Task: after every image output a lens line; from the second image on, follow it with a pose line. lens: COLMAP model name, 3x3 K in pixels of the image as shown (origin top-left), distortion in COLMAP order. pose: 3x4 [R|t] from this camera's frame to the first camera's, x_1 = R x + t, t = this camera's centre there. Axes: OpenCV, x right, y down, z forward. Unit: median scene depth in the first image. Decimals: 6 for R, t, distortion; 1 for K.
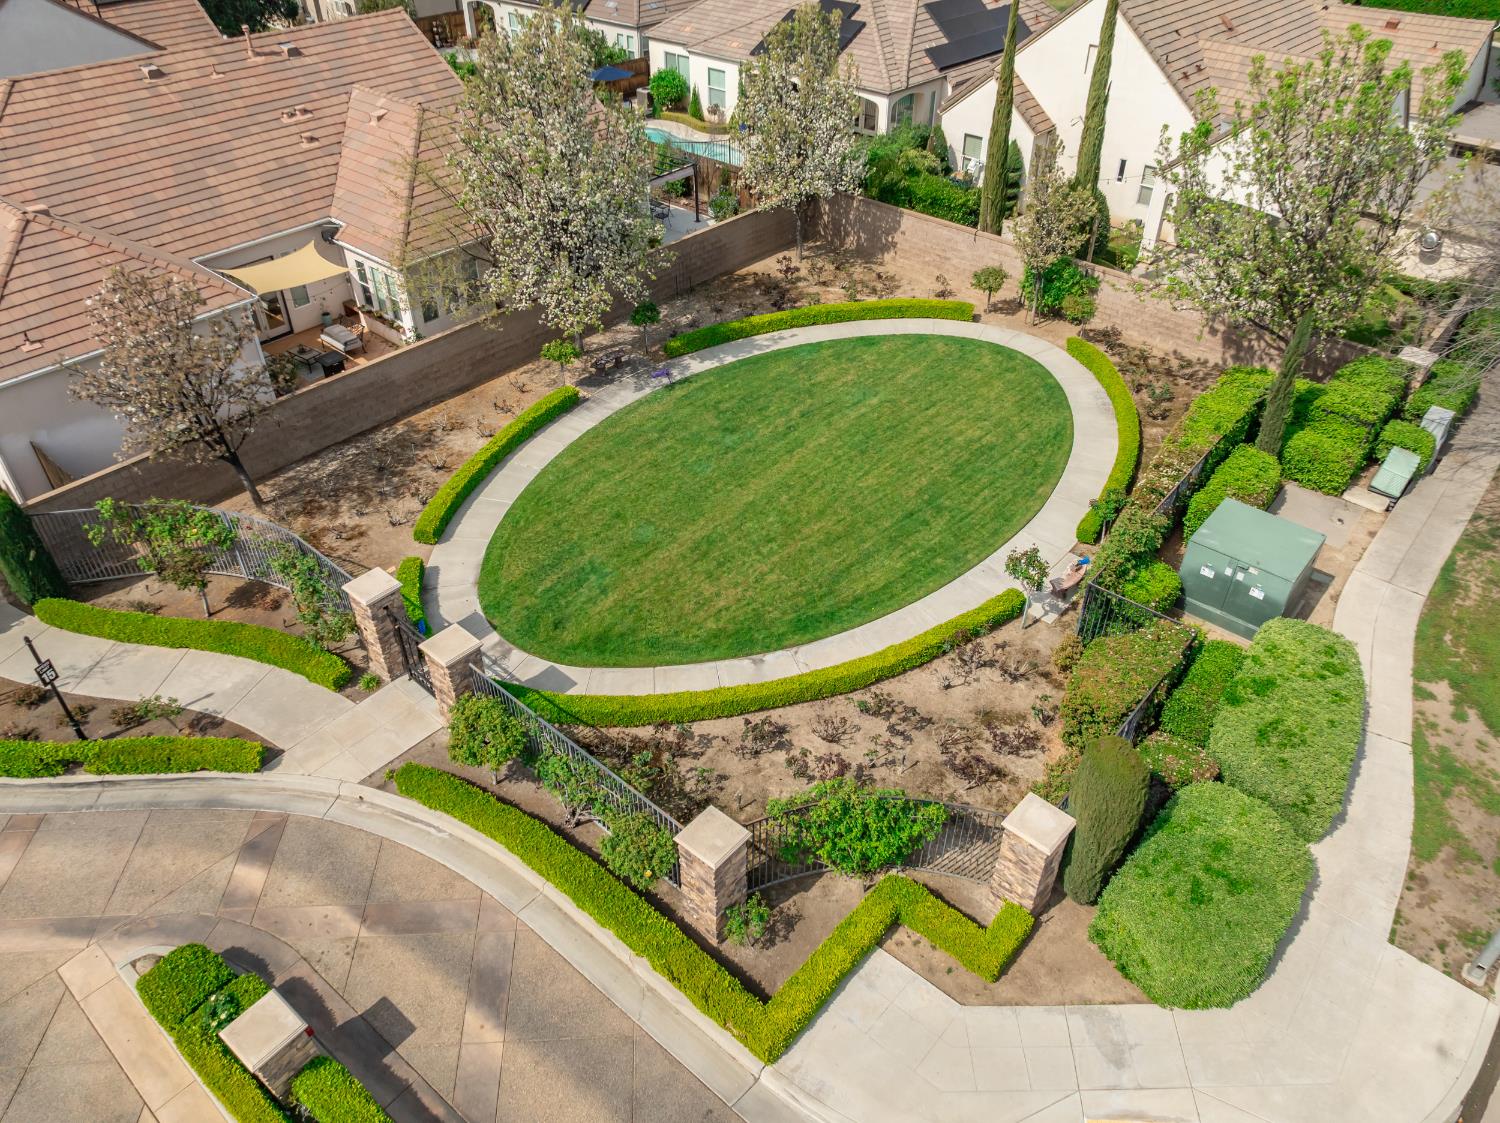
lens RADIAL K [[1046.6, 0, 750.0], [0, 1046.6, 561.5], [0, 0, 1]] dist [-0.029182, 0.001332]
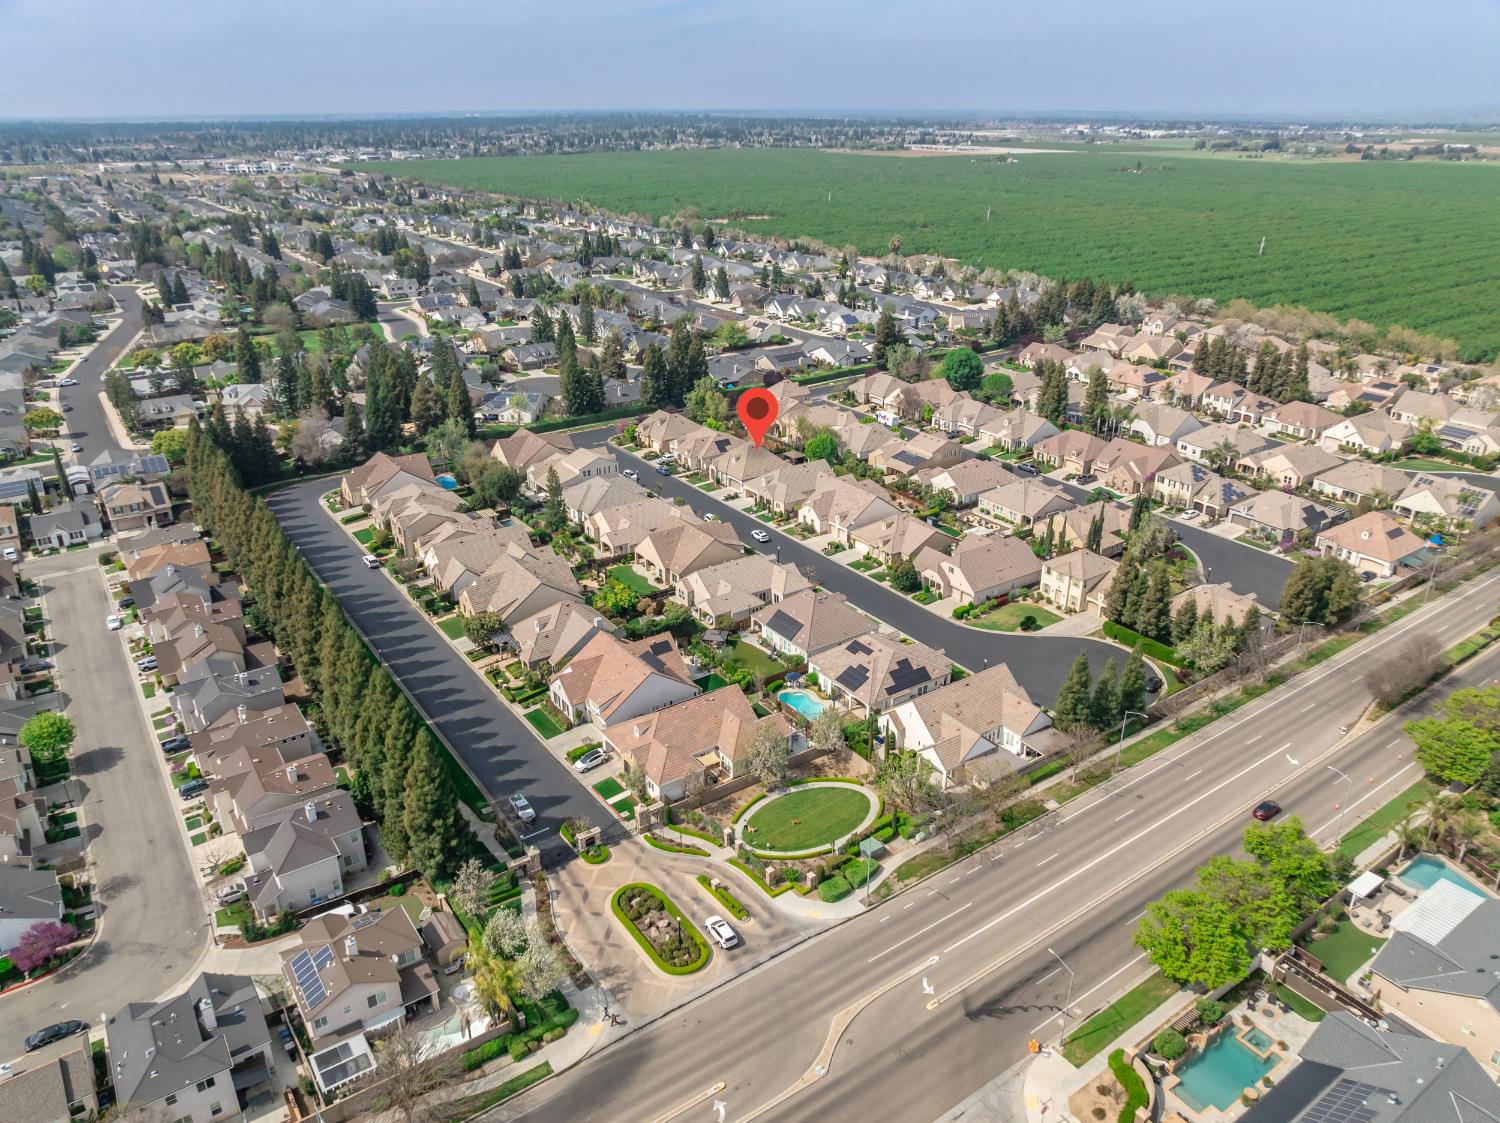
lens RADIAL K [[1046.6, 0, 750.0], [0, 1046.6, 561.5], [0, 0, 1]] dist [-0.029182, 0.001332]
pose [[0.971182, 0.093211, -0.219357, 0.884186], [-0.143631, 0.963349, -0.226560, -0.118433], [0.190199, 0.251538, 0.948975, -4.721736]]
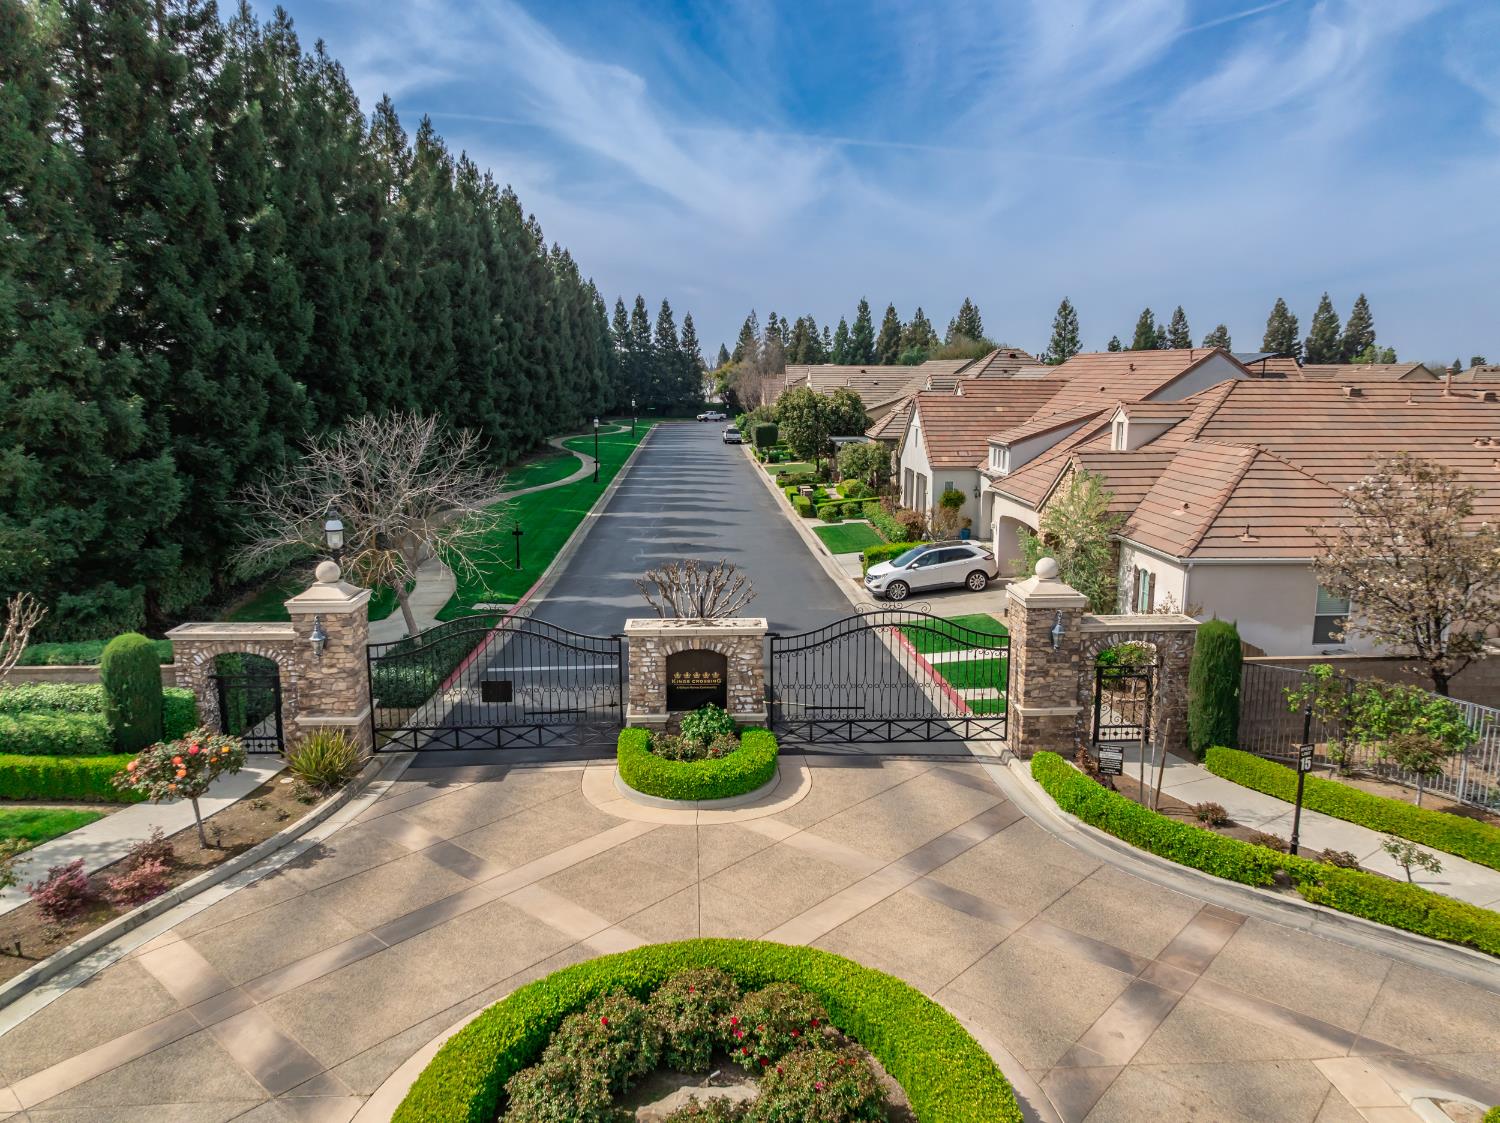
lens RADIAL K [[1046.6, 0, 750.0], [0, 1046.6, 561.5], [0, 0, 1]] dist [-0.029182, 0.001332]
pose [[0.699555, 0.127548, -0.703103, -0.329640], [-0.440383, 0.851830, -0.283632, 0.329945], [0.562748, 0.508052, 0.652072, 0.068605]]
